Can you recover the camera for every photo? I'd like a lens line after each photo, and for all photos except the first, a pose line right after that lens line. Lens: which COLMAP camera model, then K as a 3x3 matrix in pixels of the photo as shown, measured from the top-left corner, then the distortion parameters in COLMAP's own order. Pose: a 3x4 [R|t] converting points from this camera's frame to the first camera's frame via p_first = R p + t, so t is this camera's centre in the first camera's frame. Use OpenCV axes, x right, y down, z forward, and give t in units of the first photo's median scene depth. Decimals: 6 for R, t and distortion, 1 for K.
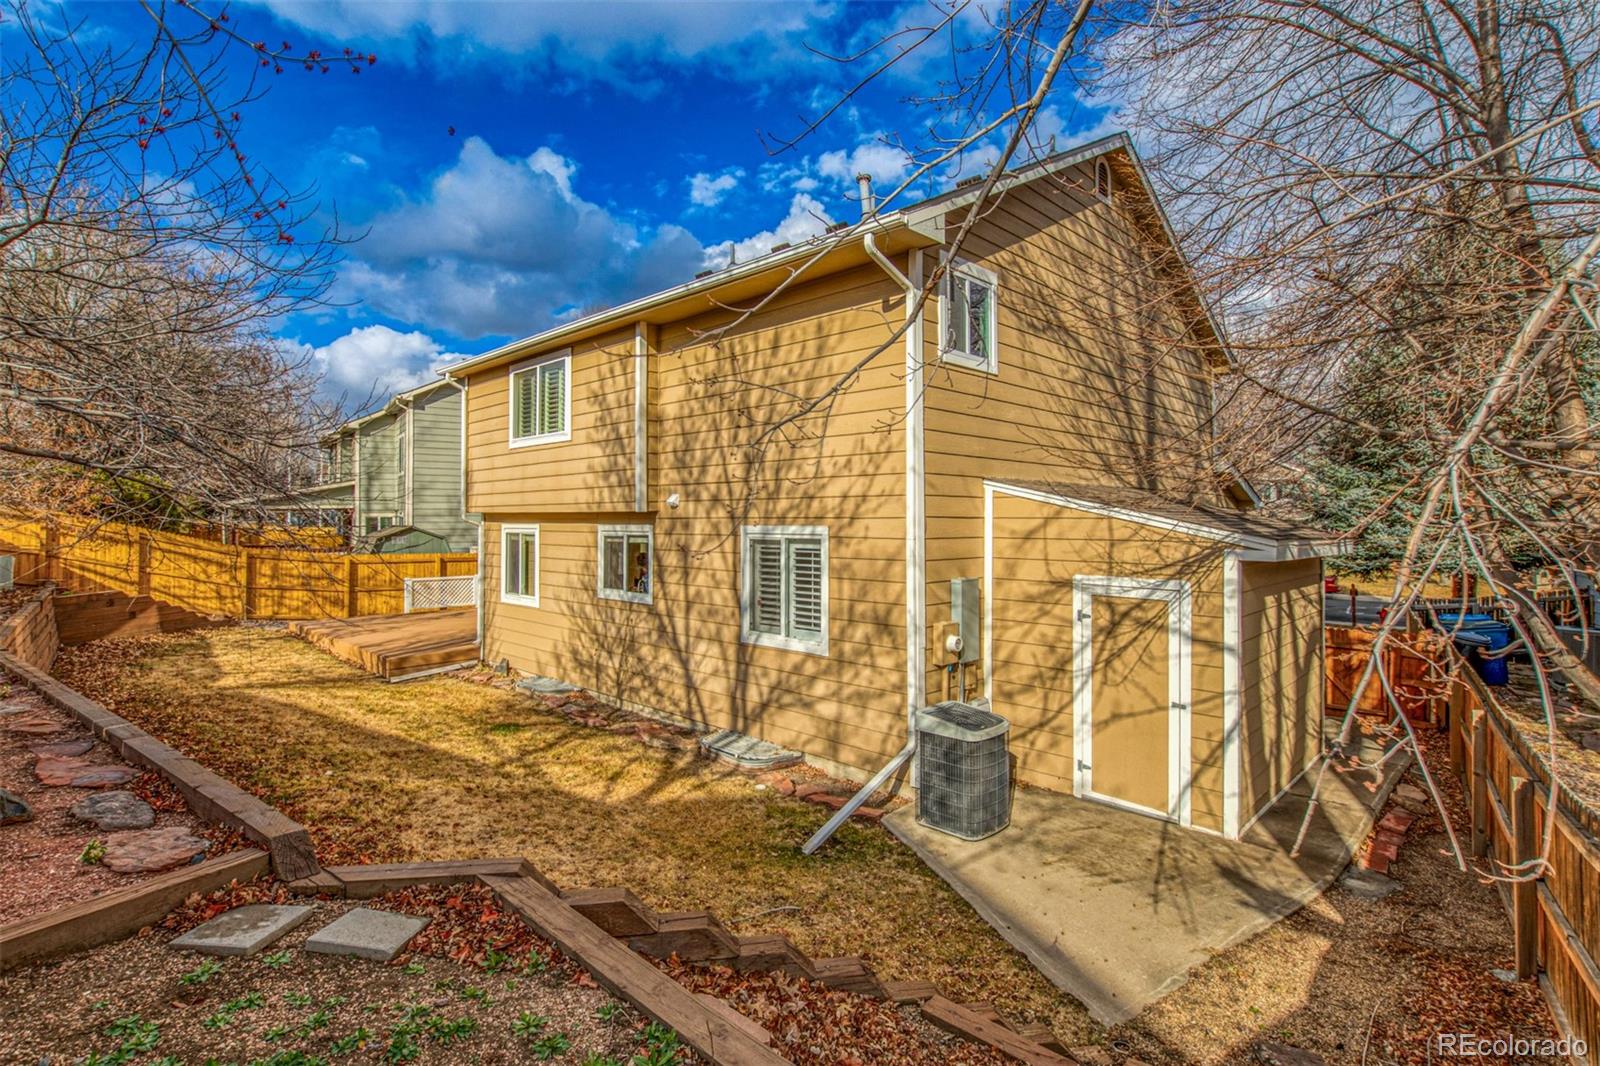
lens RADIAL K [[774.4, 0, 788.3], [0, 774.4, 521.7], [0, 0, 1]] dist [-0.007224, 0.000822]
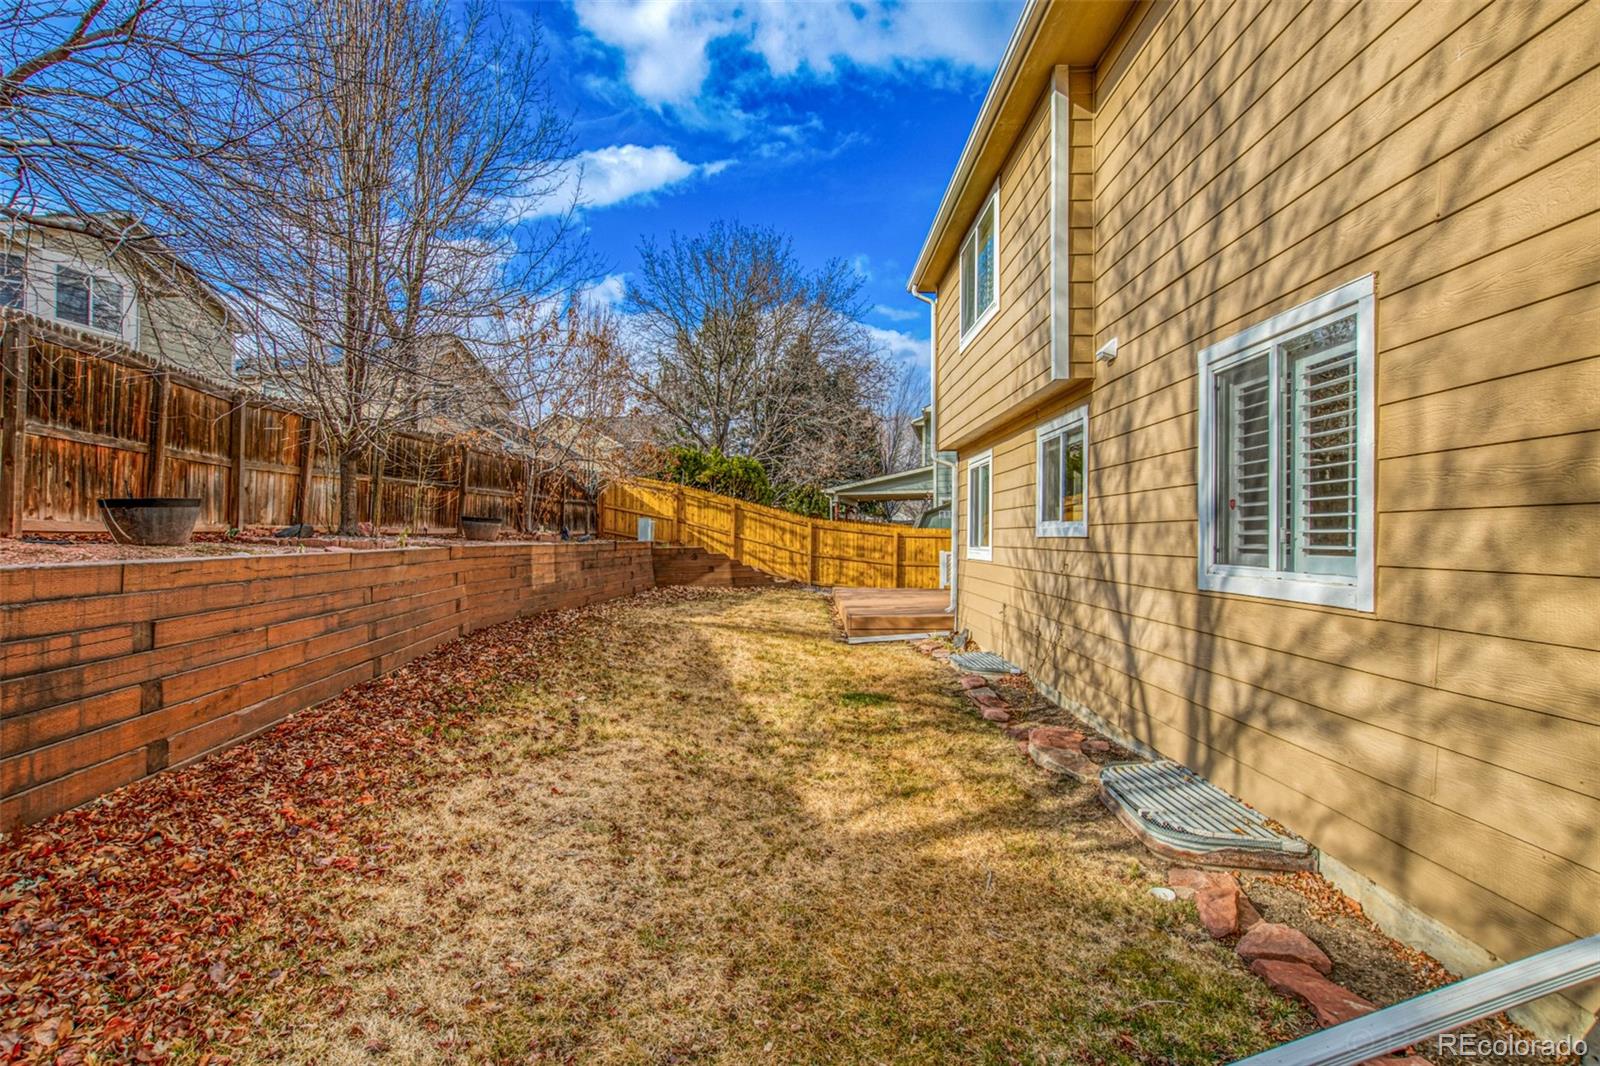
lens RADIAL K [[774.4, 0, 801.2], [0, 774.4, 528.3], [0, 0, 1]] dist [-0.007224, 0.000822]
pose [[0.698573, -0.007842, -0.715496, 0.108896], [-0.003668, 0.999888, -0.014540, 0.124271], [0.715529, 0.012782, 0.698466, 0.467245]]
